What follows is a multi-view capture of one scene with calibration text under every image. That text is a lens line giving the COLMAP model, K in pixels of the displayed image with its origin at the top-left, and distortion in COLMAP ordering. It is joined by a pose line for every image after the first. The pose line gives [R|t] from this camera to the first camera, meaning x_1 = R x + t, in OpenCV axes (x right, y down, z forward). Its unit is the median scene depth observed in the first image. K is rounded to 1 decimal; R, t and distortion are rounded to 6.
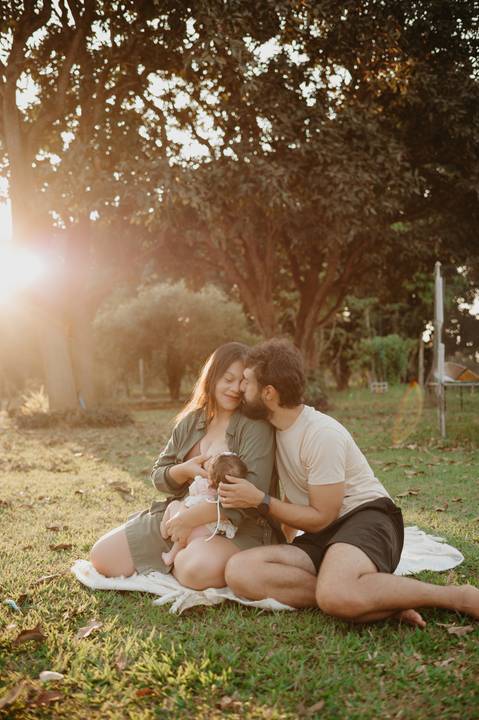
lens RADIAL K [[800.2, 0, 239.5], [0, 800.2, 360.0], [0, 0, 1]] dist [-0.049192, 0.025622]
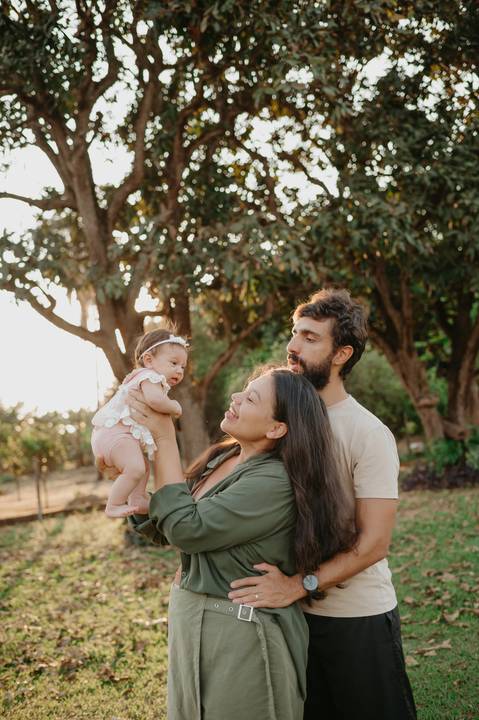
lens RADIAL K [[759.2, 0, 235.5], [0, 759.2, 349.7], [0, 0, 1]] dist [-0.023457, -0.008165]
pose [[0.969589, -0.114168, -0.216478, 0.033826], [0.103734, 0.992854, -0.059002, -0.058903], [0.221667, 0.034751, 0.974503, 0.195121]]
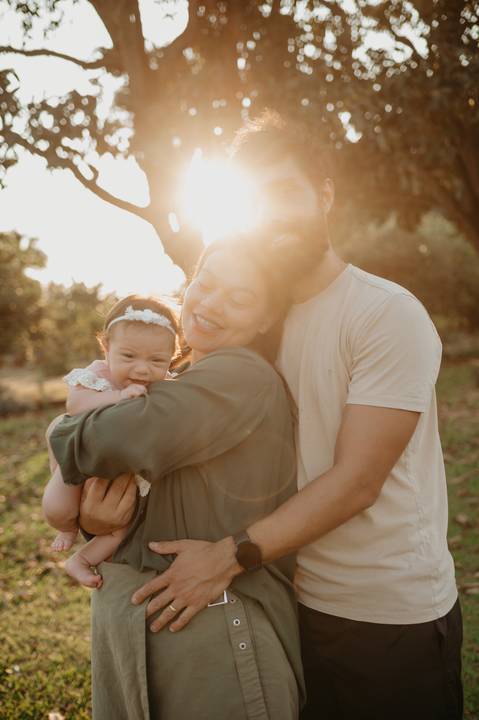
lens RADIAL K [[759.2, 0, 235.5], [0, 759.2, 349.7], [0, 0, 1]] dist [-0.023457, -0.008165]
pose [[0.938844, -0.047407, -0.341064, 0.046794], [0.079924, 0.993429, 0.081924, -0.055508], [0.334939, -0.104173, 0.936463, 0.261502]]
